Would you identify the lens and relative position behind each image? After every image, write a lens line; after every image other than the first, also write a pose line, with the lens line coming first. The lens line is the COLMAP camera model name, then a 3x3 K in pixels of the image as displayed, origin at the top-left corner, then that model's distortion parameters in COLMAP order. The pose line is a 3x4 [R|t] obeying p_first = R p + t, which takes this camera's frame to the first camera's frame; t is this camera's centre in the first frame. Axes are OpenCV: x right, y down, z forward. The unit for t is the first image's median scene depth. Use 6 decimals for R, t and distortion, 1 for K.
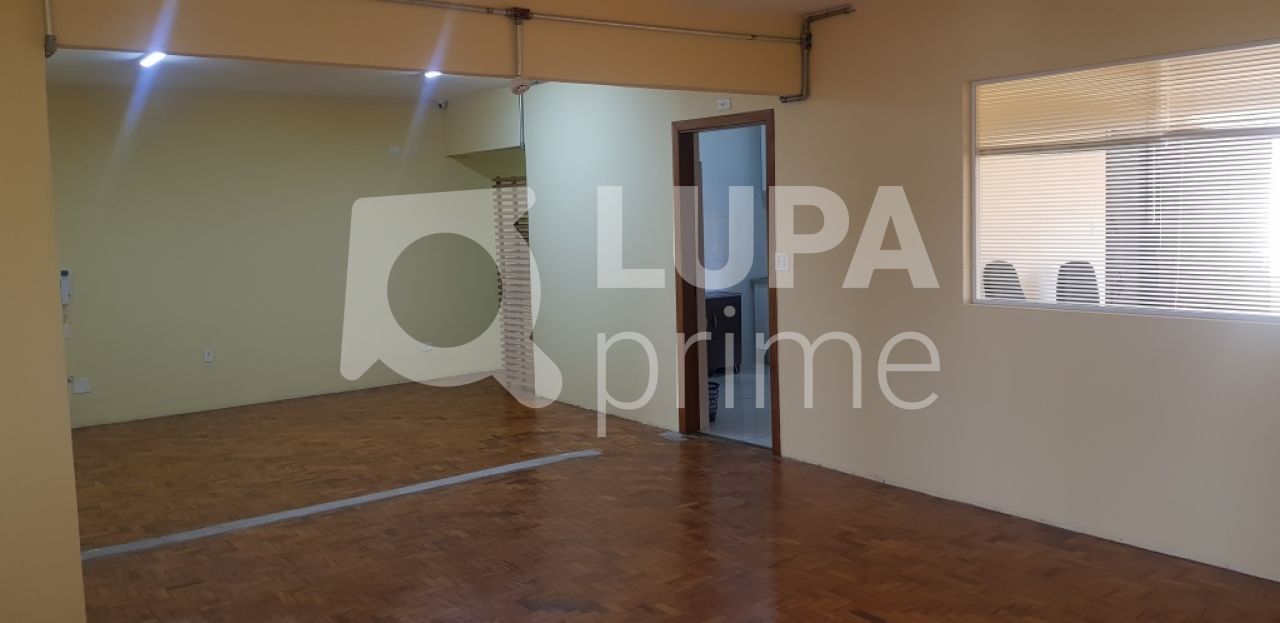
lens RADIAL K [[996.1, 0, 618.0], [0, 996.1, 289.6], [0, 0, 1]] dist [0.085290, -0.148362]
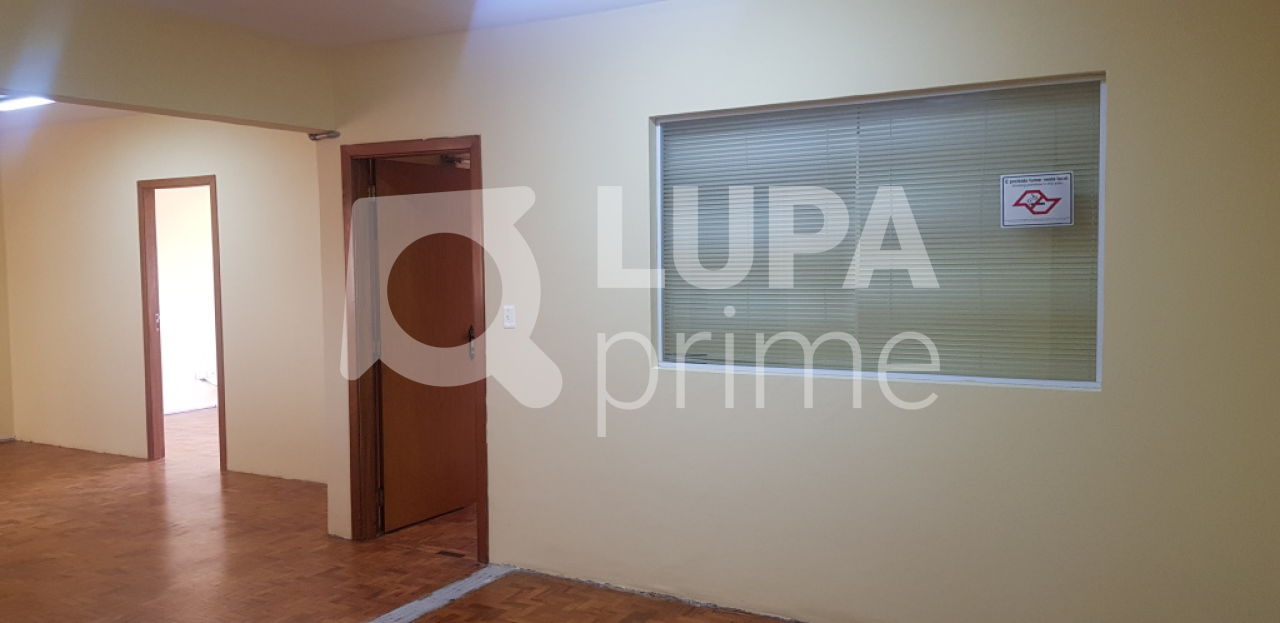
lens RADIAL K [[996.1, 0, 617.9], [0, 996.1, 307.8], [0, 0, 1]] dist [0.085290, -0.148362]
pose [[-0.915054, 0.066914, -0.397741, -0.258615], [0.012197, 0.990282, 0.138539, -0.134512], [0.403146, 0.121920, -0.906978, 1.860227]]
